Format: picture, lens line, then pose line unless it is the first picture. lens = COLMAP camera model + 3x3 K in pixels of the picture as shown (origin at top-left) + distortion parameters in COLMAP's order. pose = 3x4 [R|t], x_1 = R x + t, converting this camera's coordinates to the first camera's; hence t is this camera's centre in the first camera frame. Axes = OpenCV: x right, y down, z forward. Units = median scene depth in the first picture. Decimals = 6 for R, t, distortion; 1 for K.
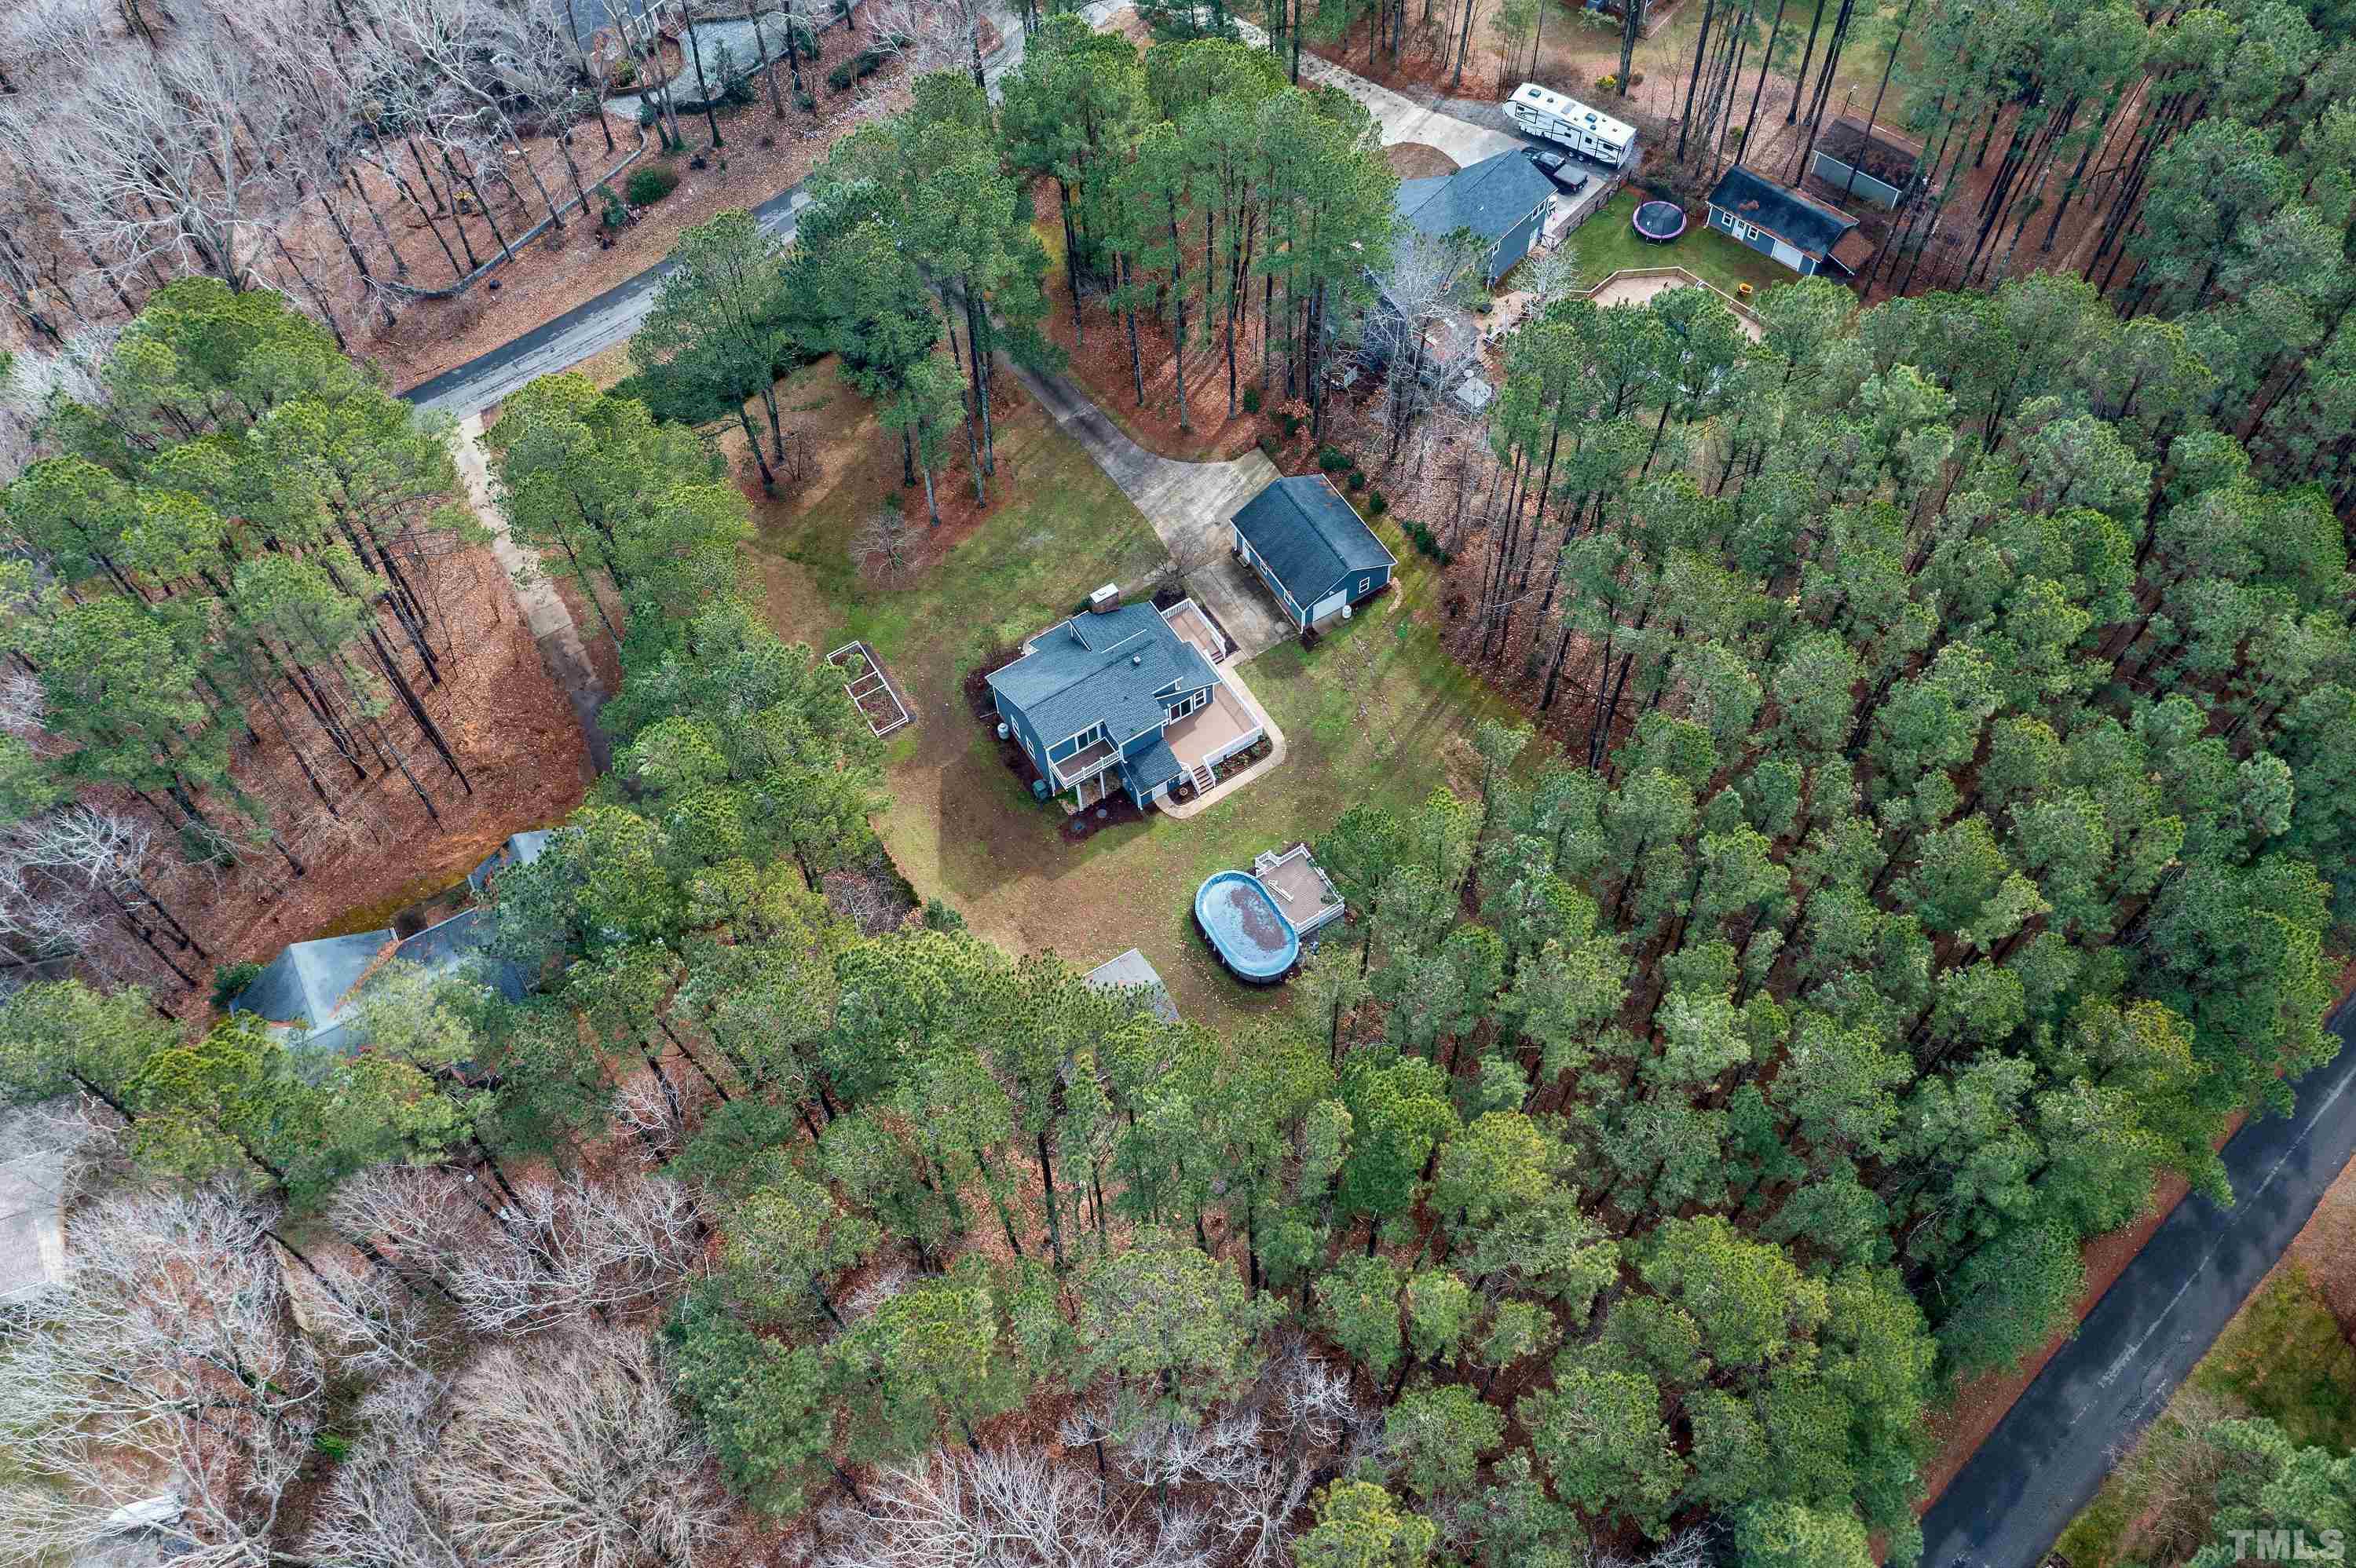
lens RADIAL K [[1902.2, 0, 1178.0], [0, 1902.2, 784.0], [0, 0, 1]] dist [-0.006255, -0.002353]
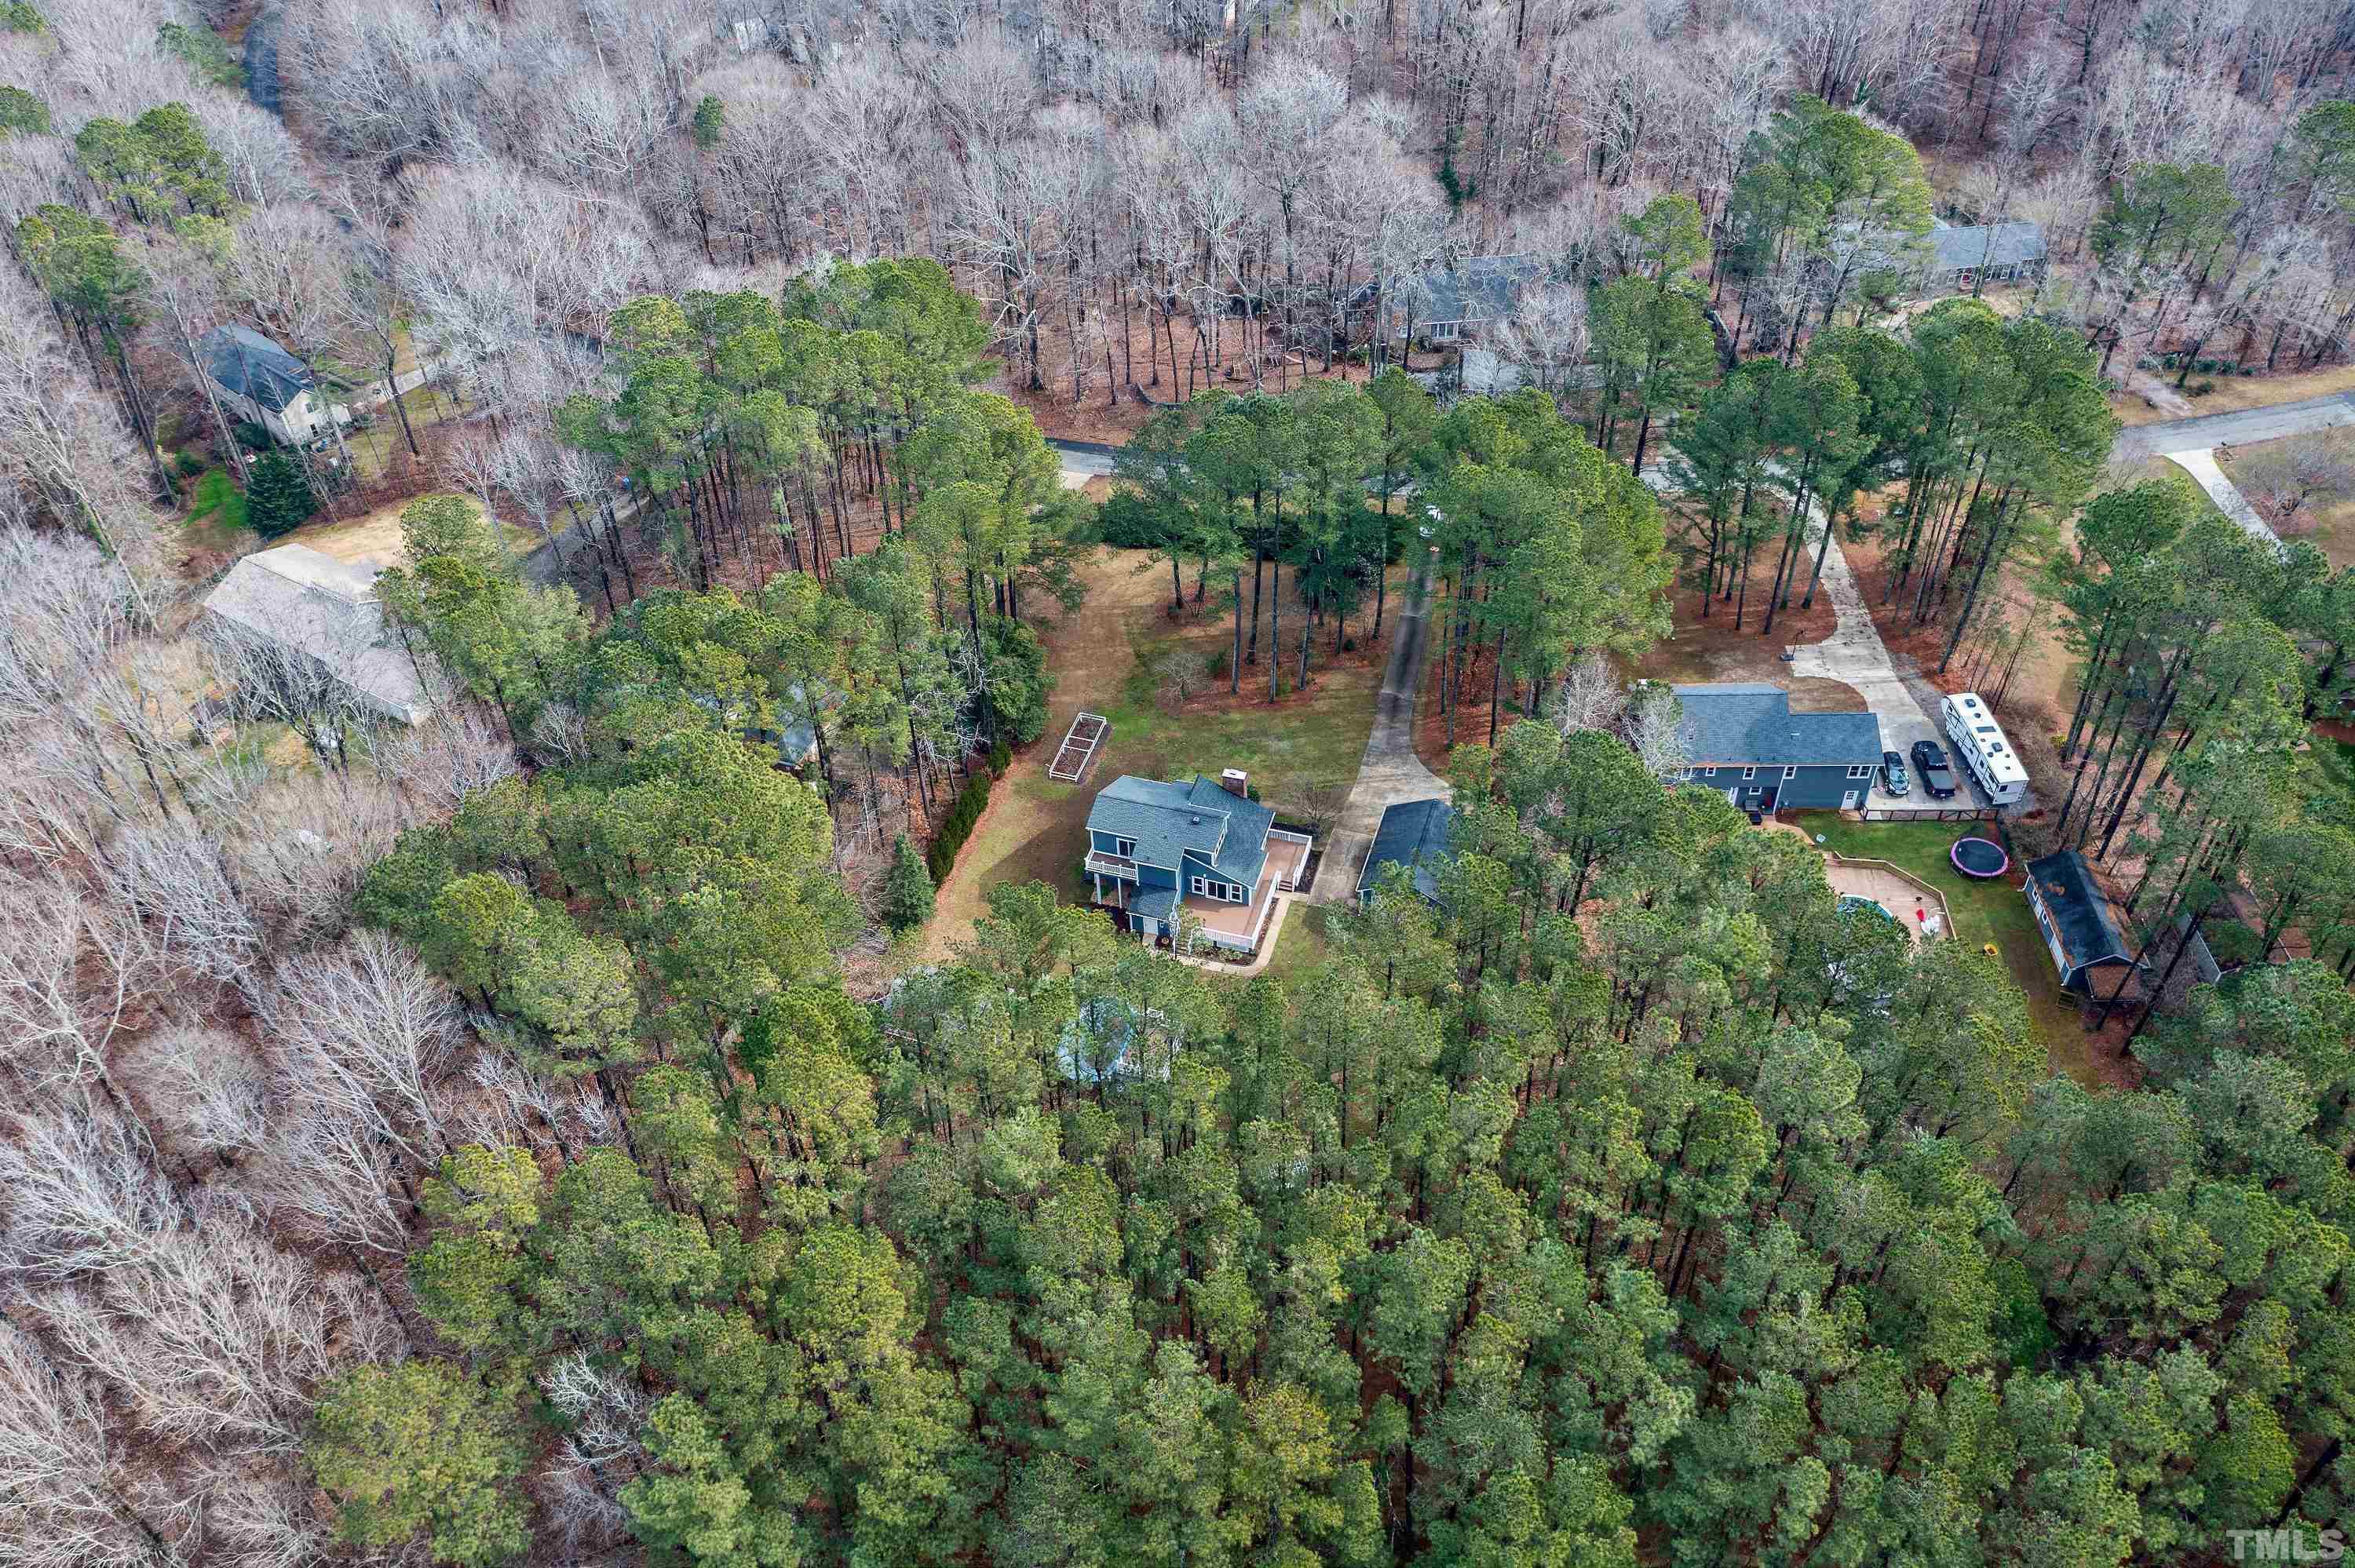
lens RADIAL K [[1904.3, 0, 1177.5], [0, 1904.3, 784.0], [0, 0, 1]] dist [0.067826, 0.000080]
pose [[0.659509, 0.535453, -0.527577, 0.534023], [-0.644970, 0.763567, -0.031294, -0.034963], [0.386084, 0.360910, 0.848930, -0.004583]]
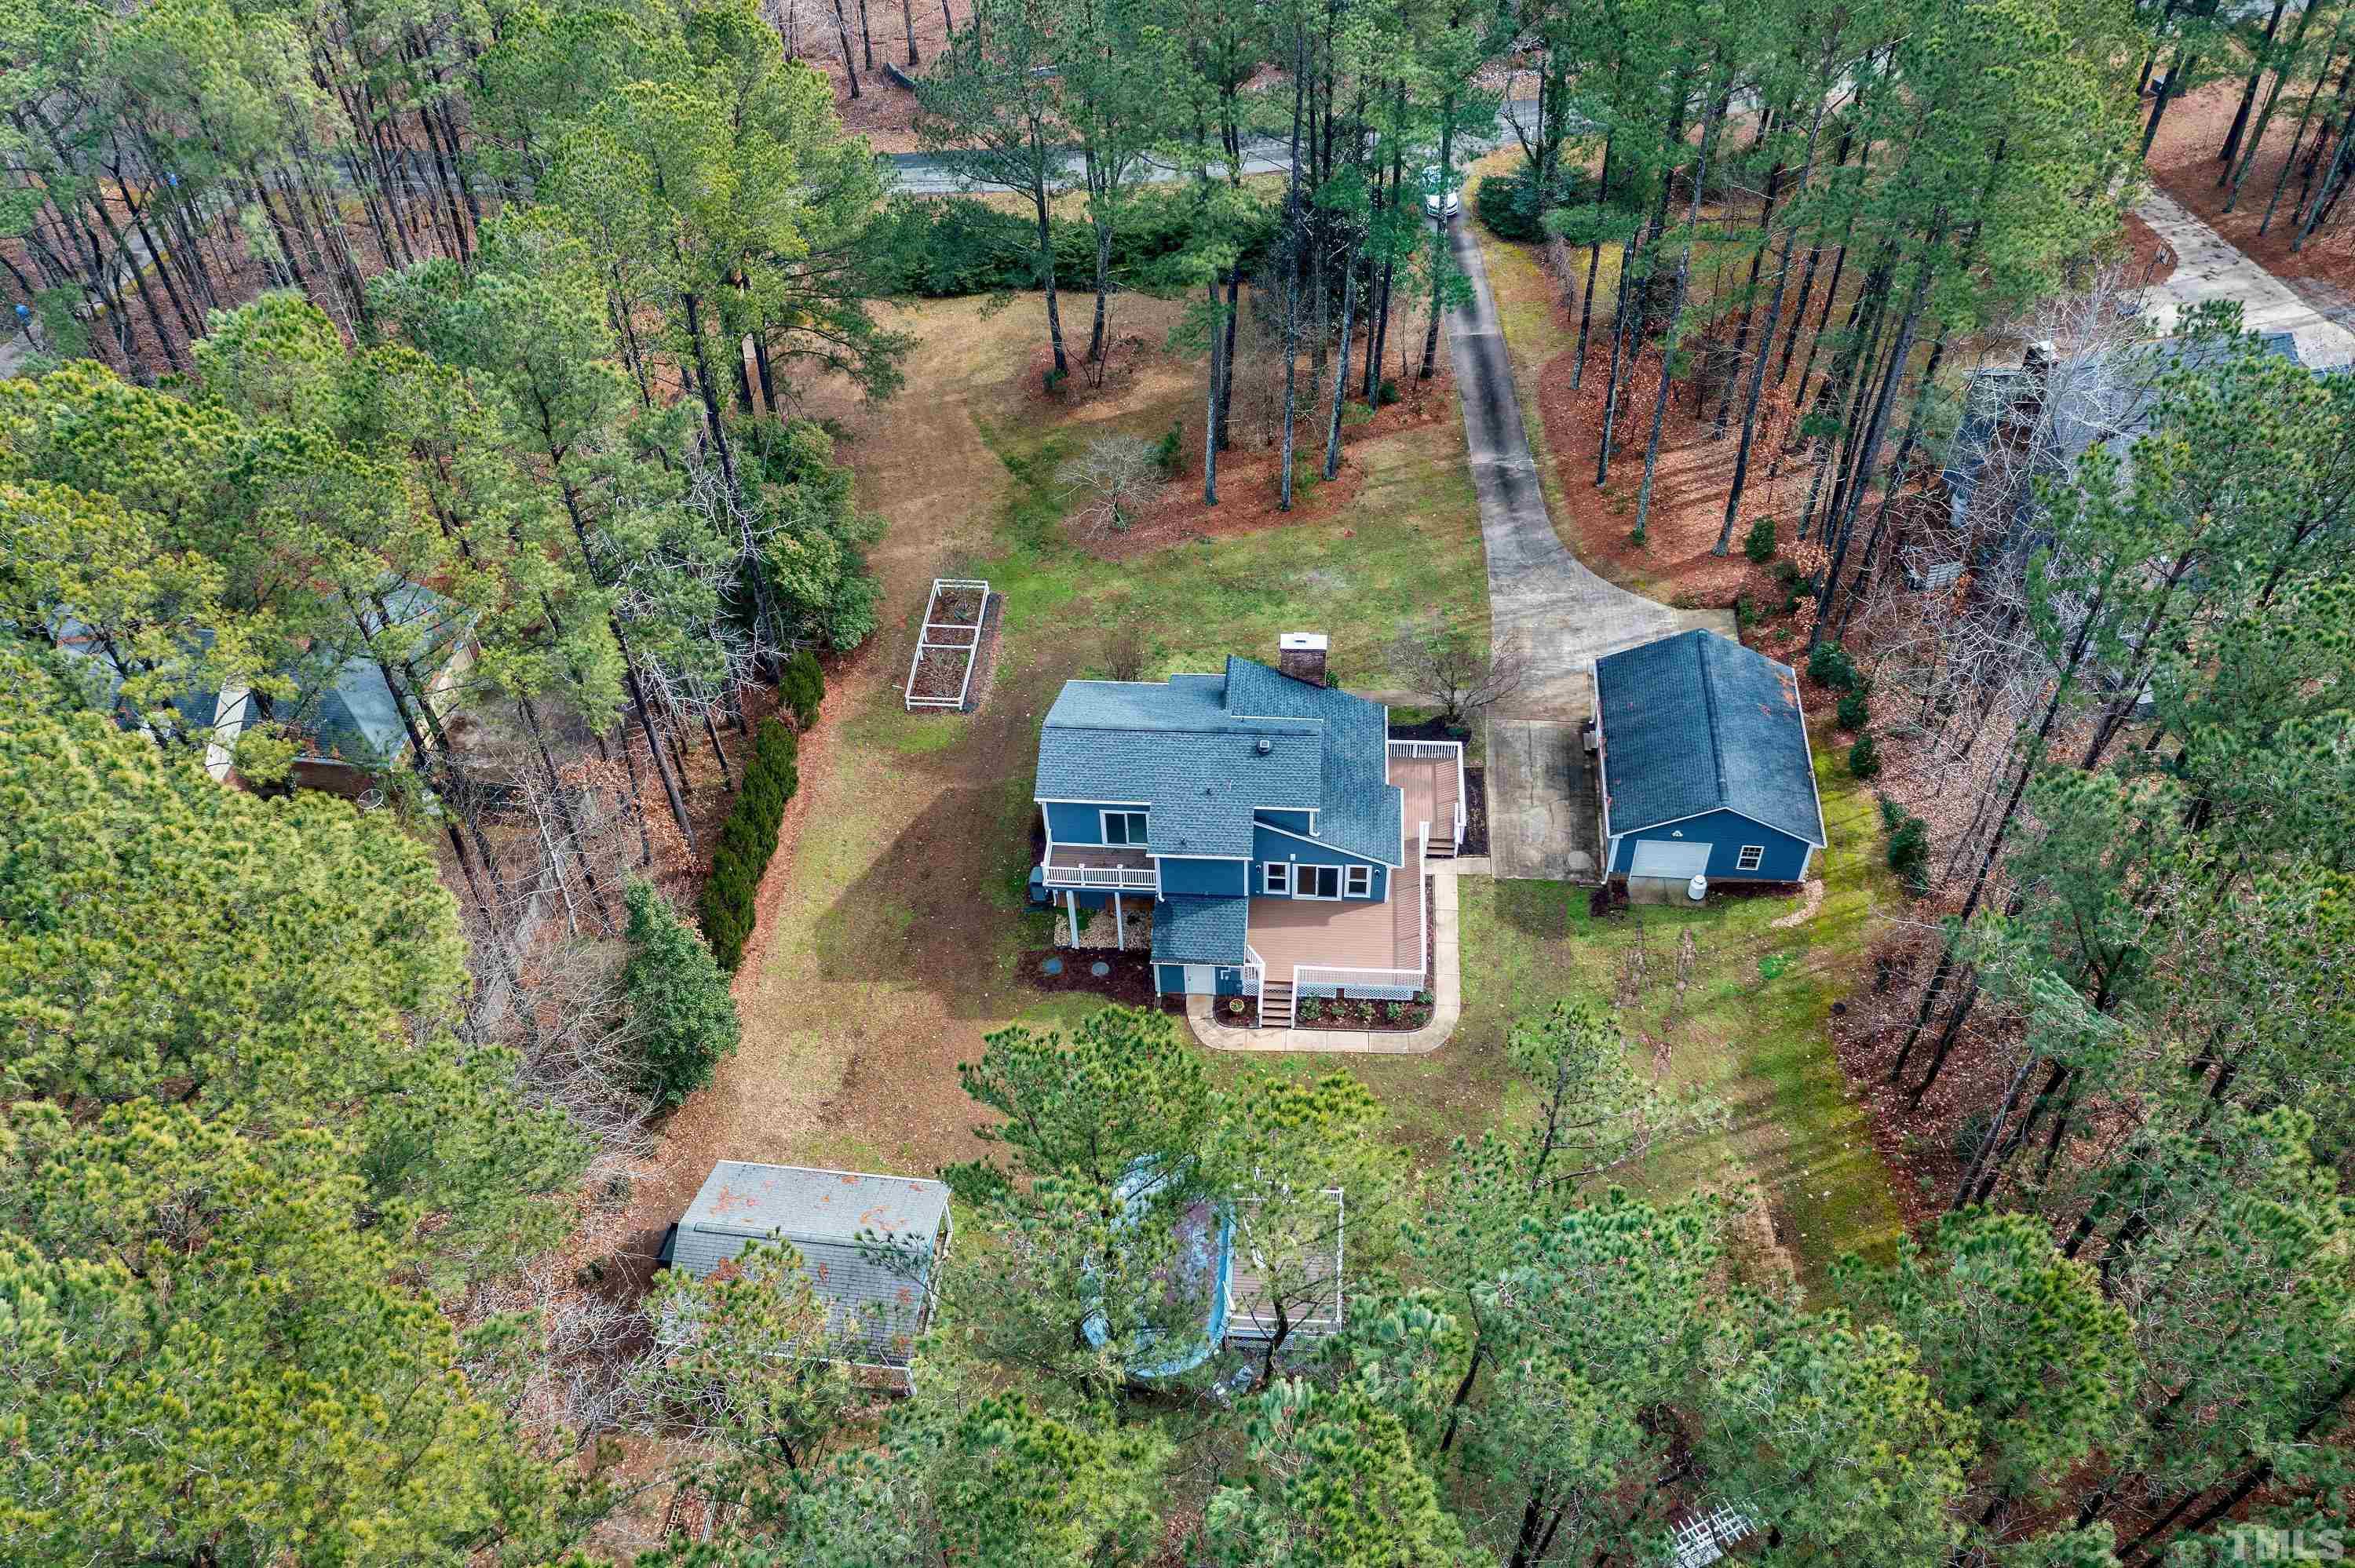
lens RADIAL K [[1901.3, 0, 1177.5], [0, 1901.3, 784.0], [0, 0, 1]] dist [-0.006255, -0.002353]
pose [[0.806905, 0.441013, -0.392952, 0.167332], [-0.506589, 0.858794, -0.076421, -0.000144], [0.303762, 0.260729, 0.916378, 0.452965]]
